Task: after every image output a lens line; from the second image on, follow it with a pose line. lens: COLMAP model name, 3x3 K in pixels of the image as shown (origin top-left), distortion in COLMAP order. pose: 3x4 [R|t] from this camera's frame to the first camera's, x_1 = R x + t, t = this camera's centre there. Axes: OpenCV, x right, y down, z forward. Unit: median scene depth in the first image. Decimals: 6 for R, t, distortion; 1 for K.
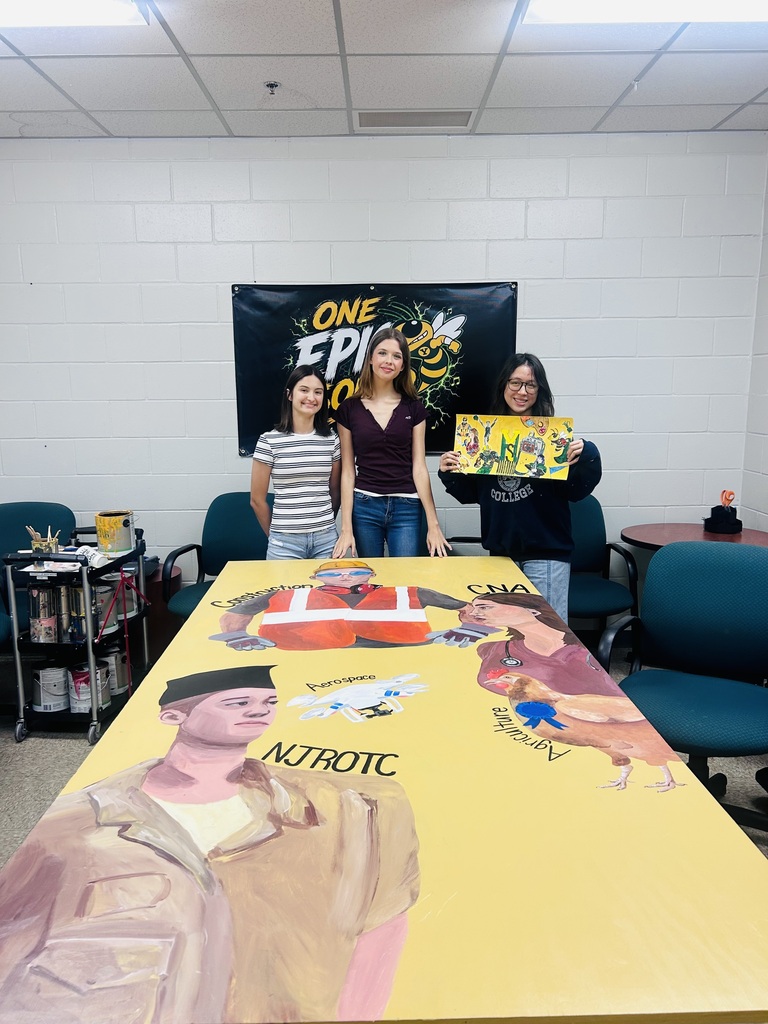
lens RADIAL K [[774.7, 0, 383.0], [0, 774.7, 512.4], [0, 0, 1]] dist [0.013608, -0.001687]
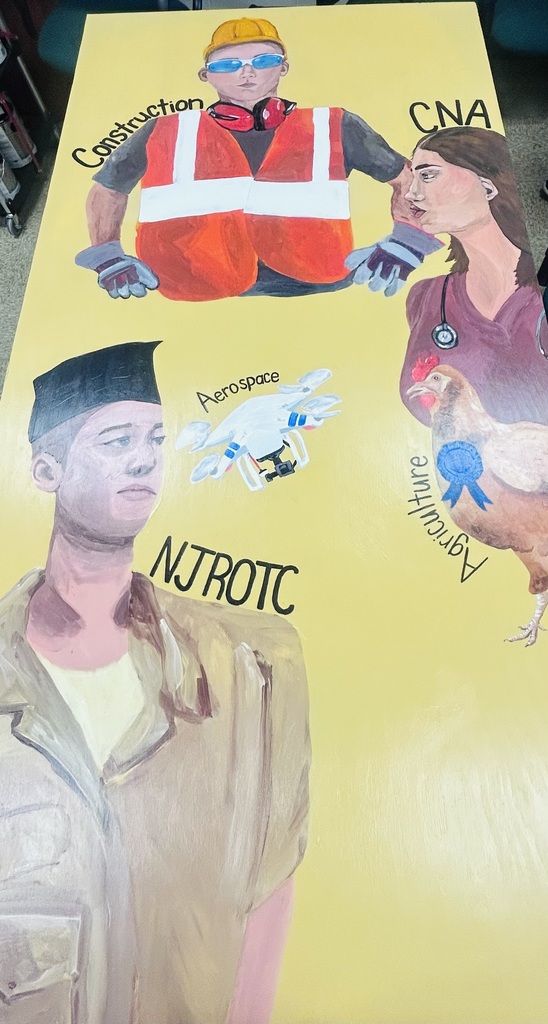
lens RADIAL K [[396.8, 0, 275.0], [0, 396.8, 512.2], [0, 0, 1]] dist [-0.000421, -0.000062]
pose [[0.999299, 0.035889, -0.010647, -0.004800], [-0.006072, 0.436057, 0.899899, -0.128910], [0.036939, -0.899203, 0.435969, 0.794216]]
